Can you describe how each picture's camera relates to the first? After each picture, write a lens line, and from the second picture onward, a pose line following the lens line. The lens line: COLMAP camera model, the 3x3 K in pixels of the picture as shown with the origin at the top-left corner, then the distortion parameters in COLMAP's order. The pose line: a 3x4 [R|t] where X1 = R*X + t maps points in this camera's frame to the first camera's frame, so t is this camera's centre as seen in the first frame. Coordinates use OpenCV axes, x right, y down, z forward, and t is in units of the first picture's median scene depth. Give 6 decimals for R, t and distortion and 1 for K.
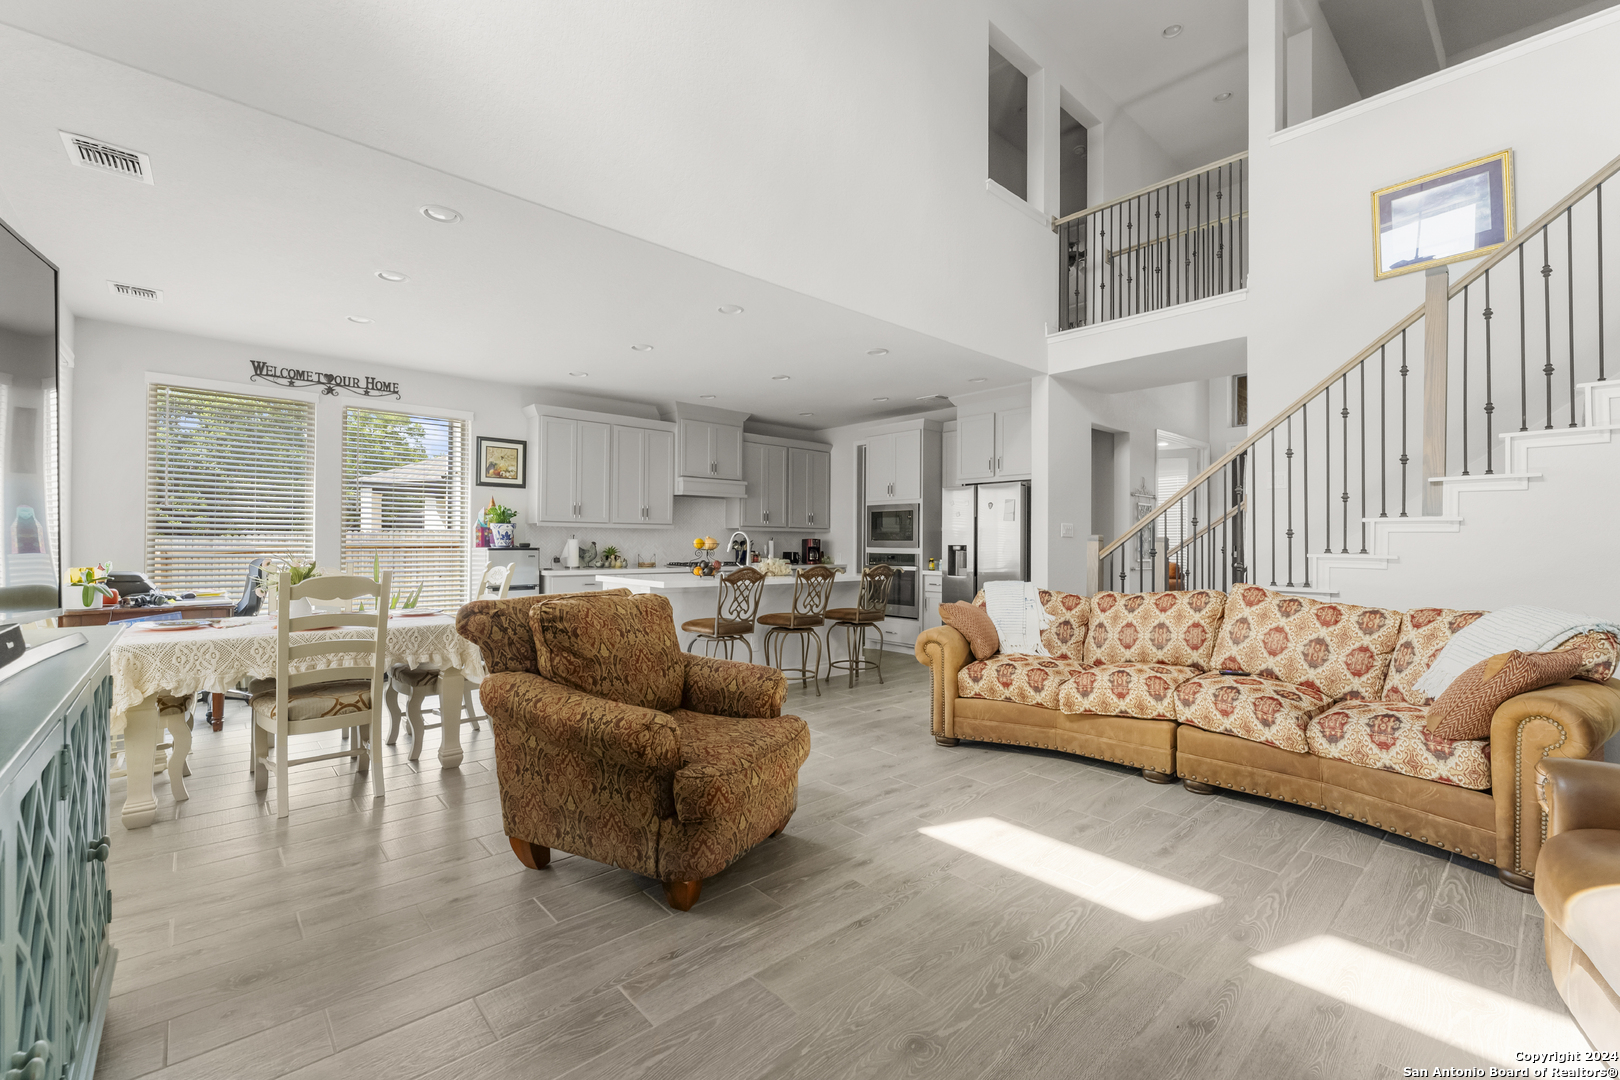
lens RADIAL K [[697.1, 0, 795.7], [0, 697.1, 534.3], [0, 0, 1]] dist [-0.003938, -0.000208]
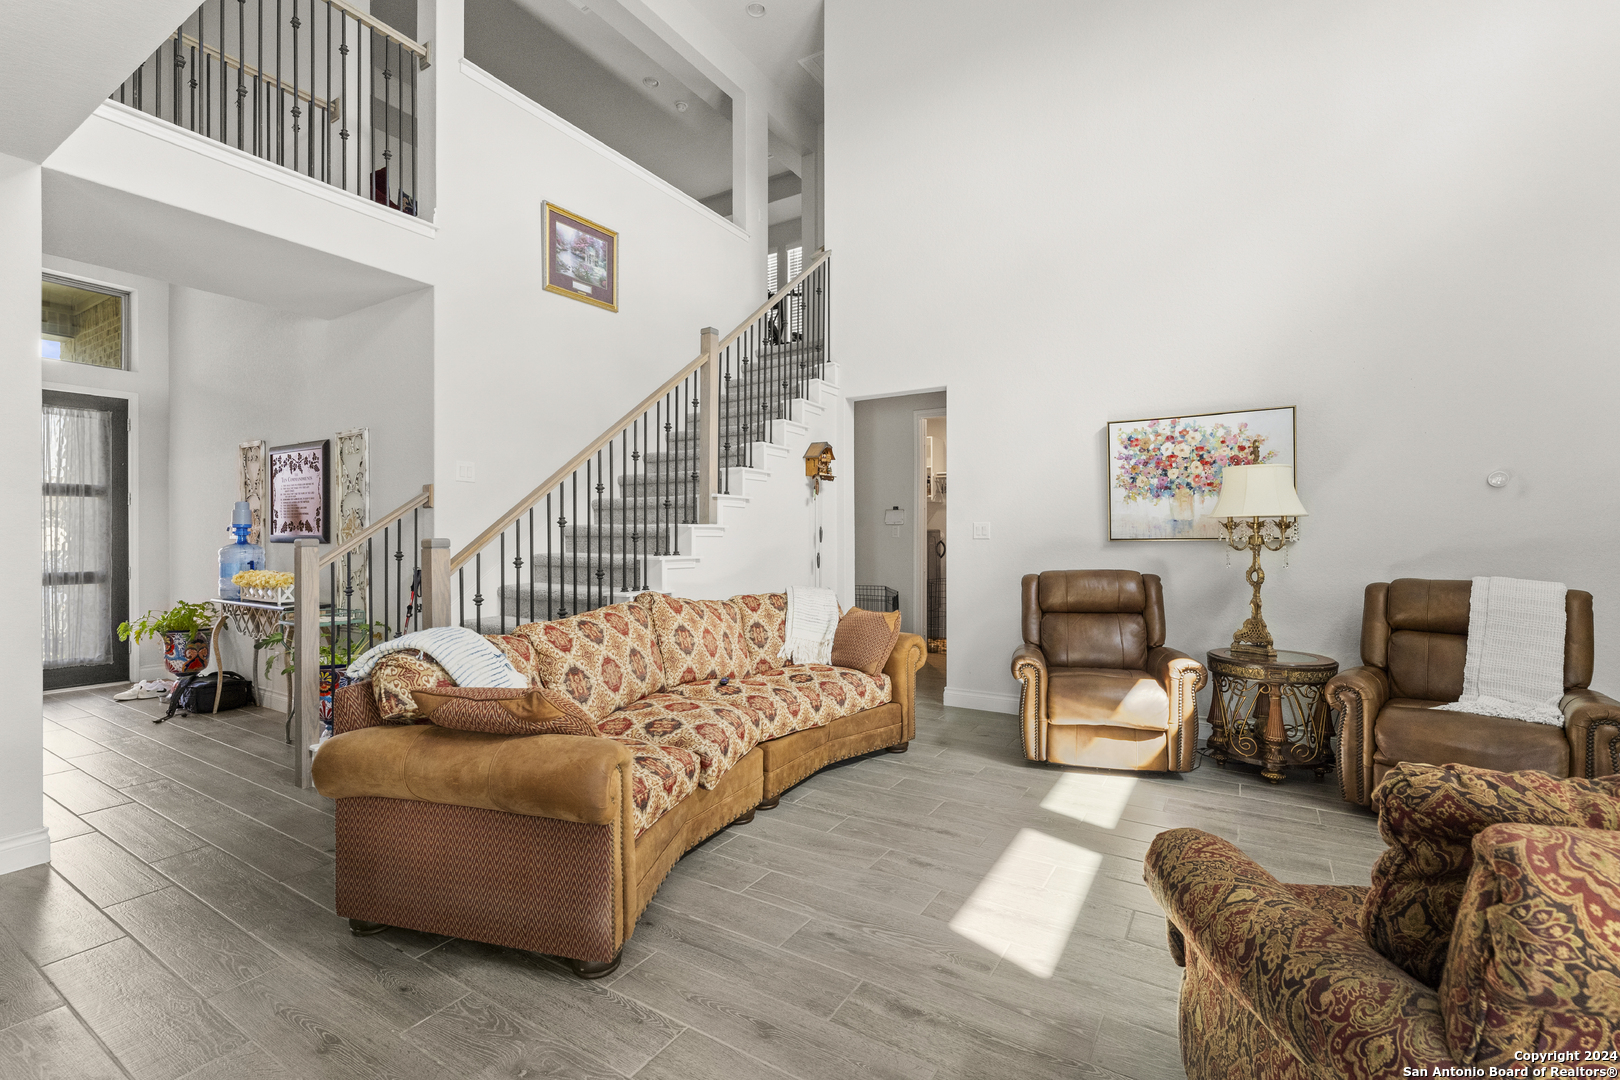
lens RADIAL K [[697.1, 0, 808.3], [0, 697.1, 542.6], [0, 0, 1]] dist [-0.003938, -0.000208]
pose [[-0.286539, -0.015787, 0.957938, -0.414077], [-0.011751, 0.999847, 0.012963, -0.013384], [-0.957996, -0.007542, -0.286681, 1.384753]]
